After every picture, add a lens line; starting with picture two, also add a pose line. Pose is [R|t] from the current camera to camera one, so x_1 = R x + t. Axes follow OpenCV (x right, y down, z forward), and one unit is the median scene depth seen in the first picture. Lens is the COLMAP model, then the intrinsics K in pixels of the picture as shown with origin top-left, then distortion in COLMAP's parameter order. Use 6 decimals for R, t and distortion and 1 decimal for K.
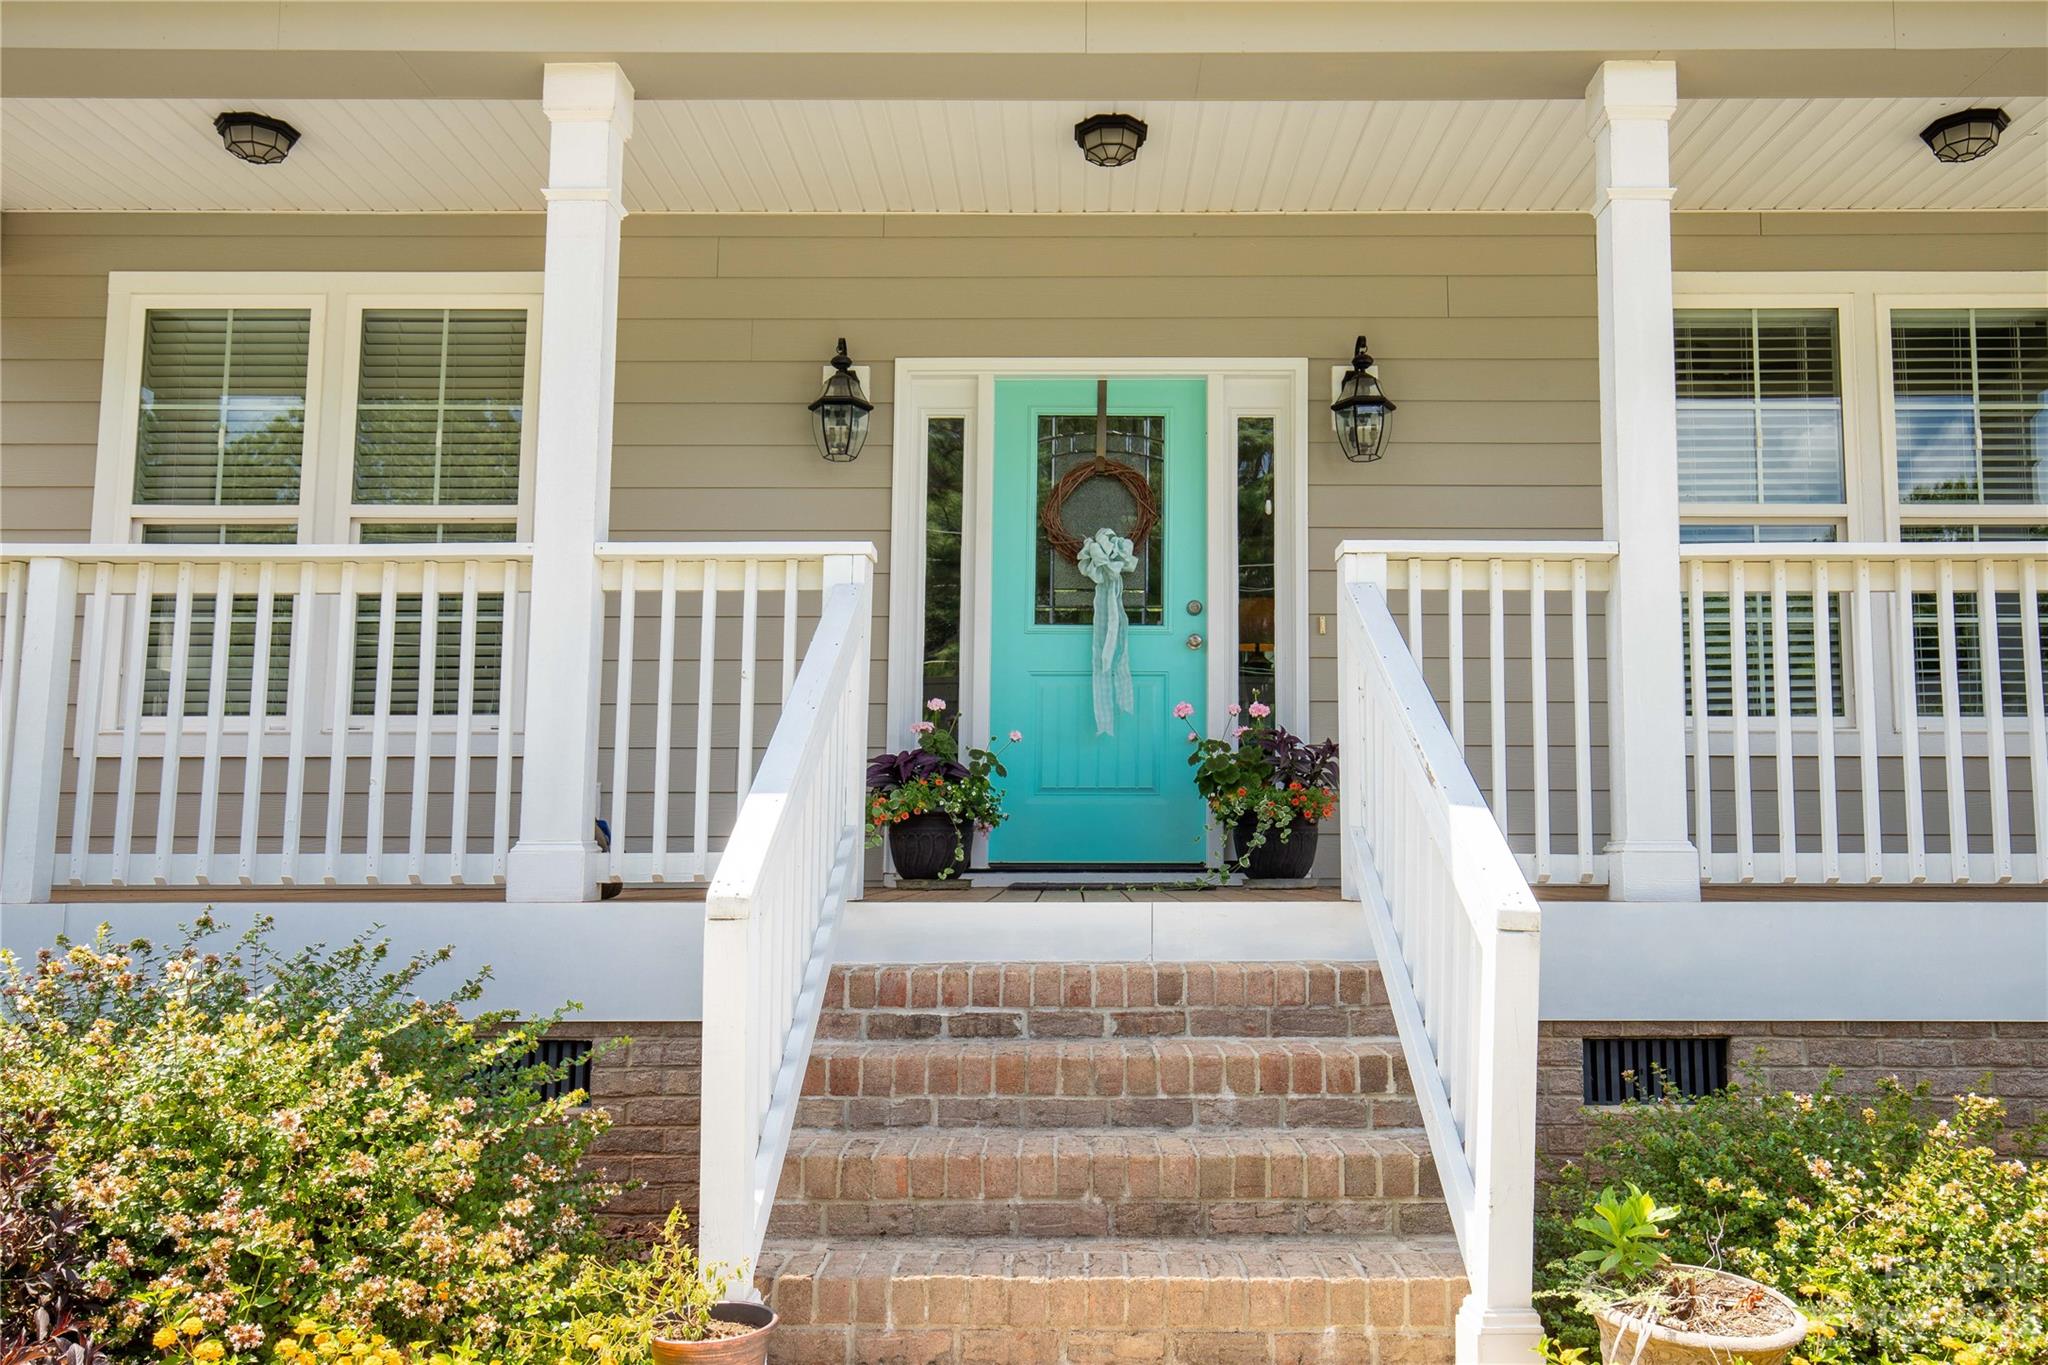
lens RADIAL K [[1515.8, 0, 1073.2], [0, 1515.8, 771.6], [0, 0, 1]] dist [-0.002882, 0.000001]
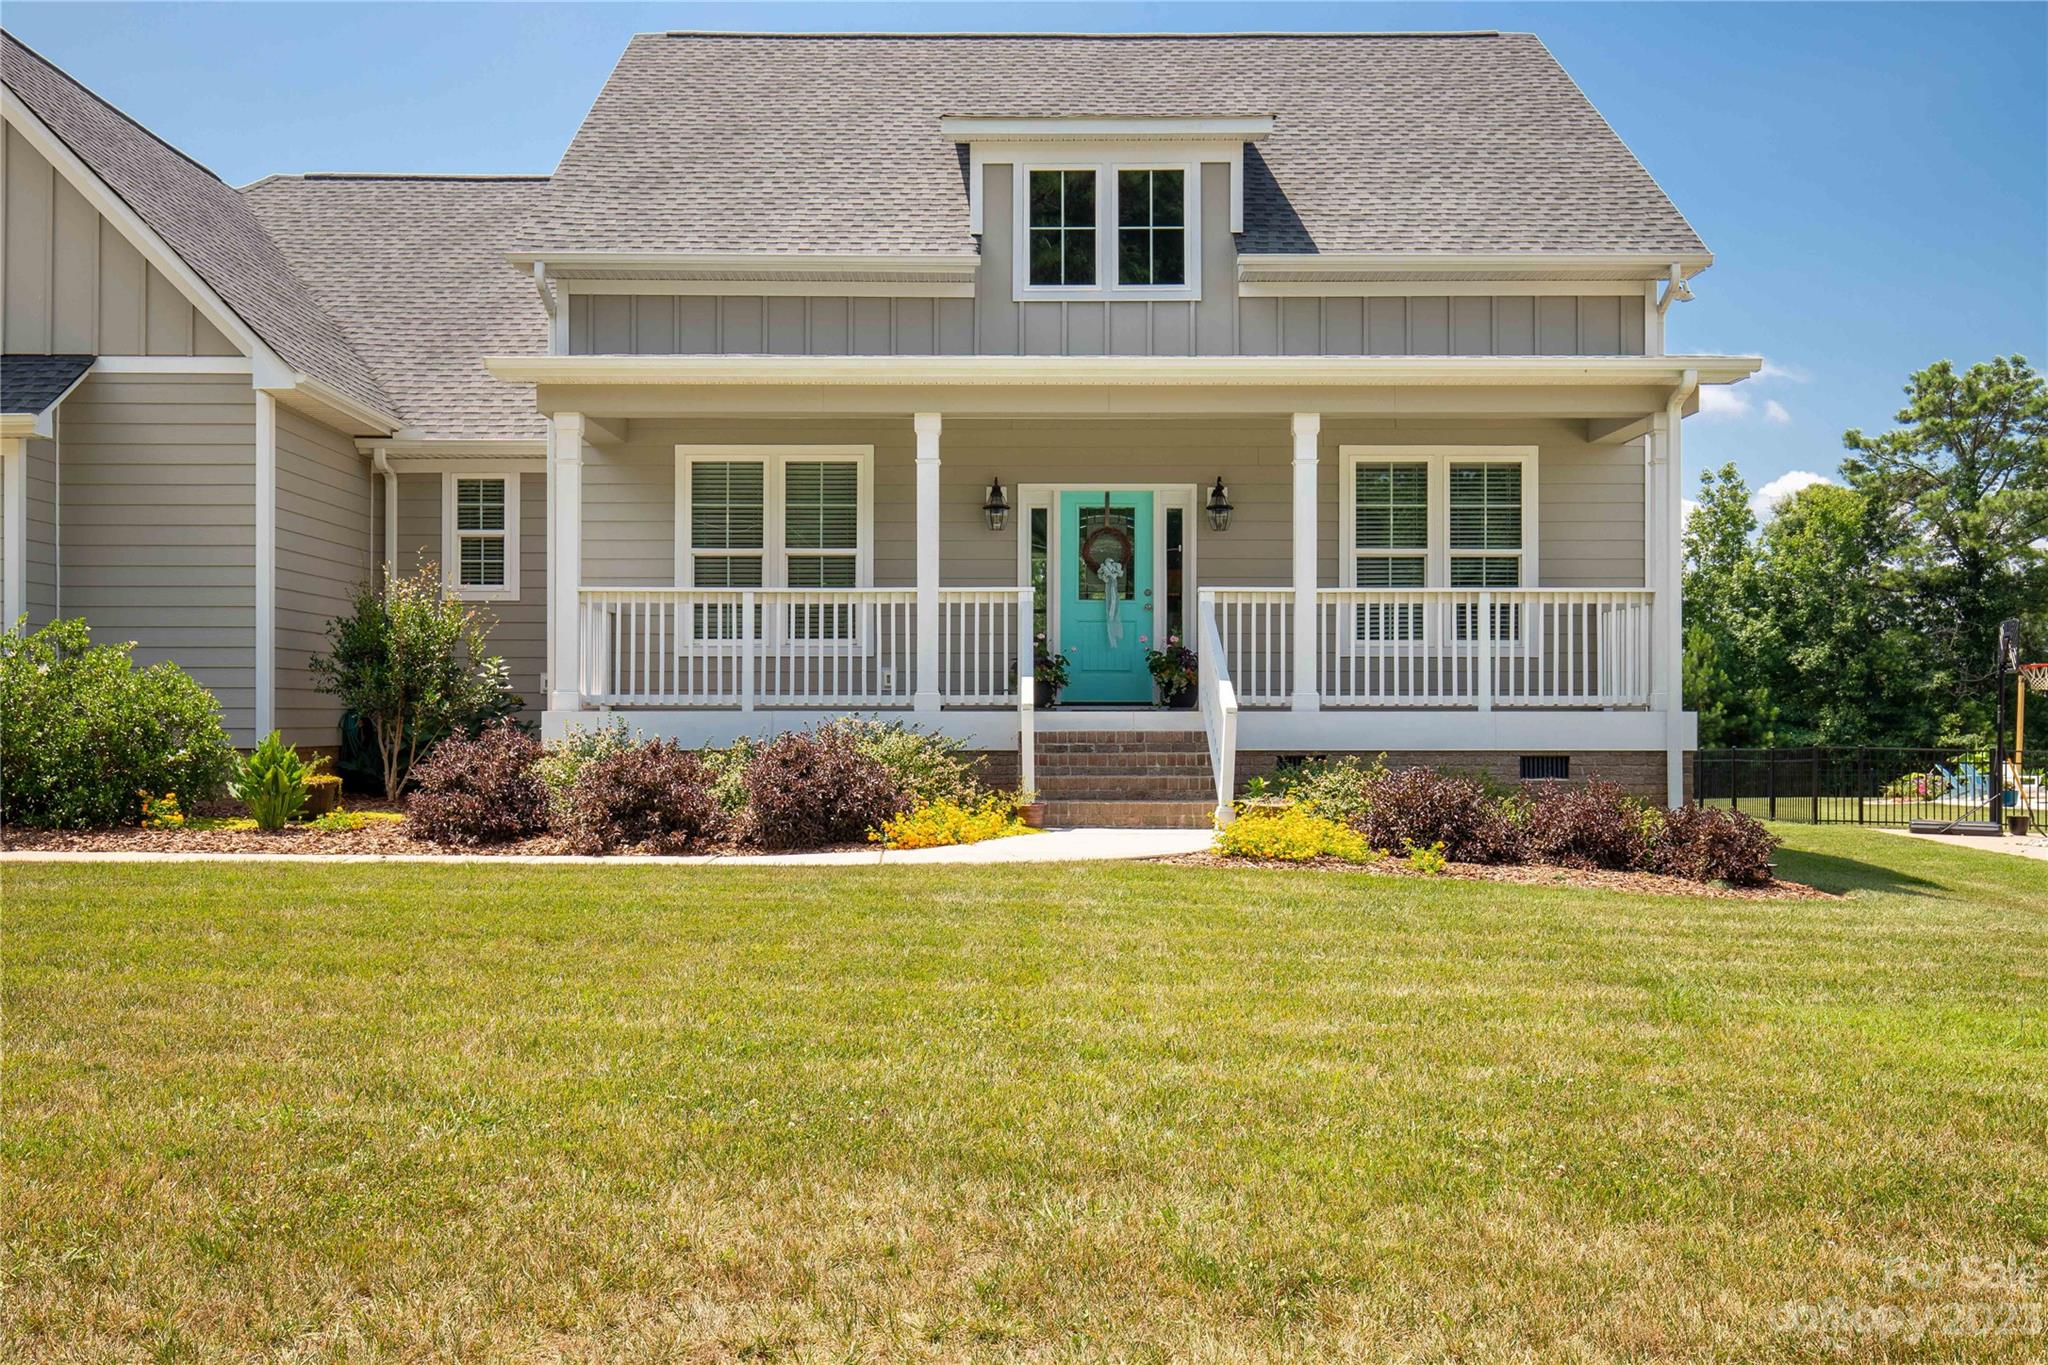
lens RADIAL K [[1819.6, 0, 1019.8], [0, 1819.6, 689.8], [0, 0, 1]] dist [0.010775, 0.034939]
pose [[0.999936, -0.000282, 0.011349, -0.152113], [-0.000131, 0.999339, 0.036343, -0.062305], [-0.011352, -0.036343, 0.999275, -1.844192]]
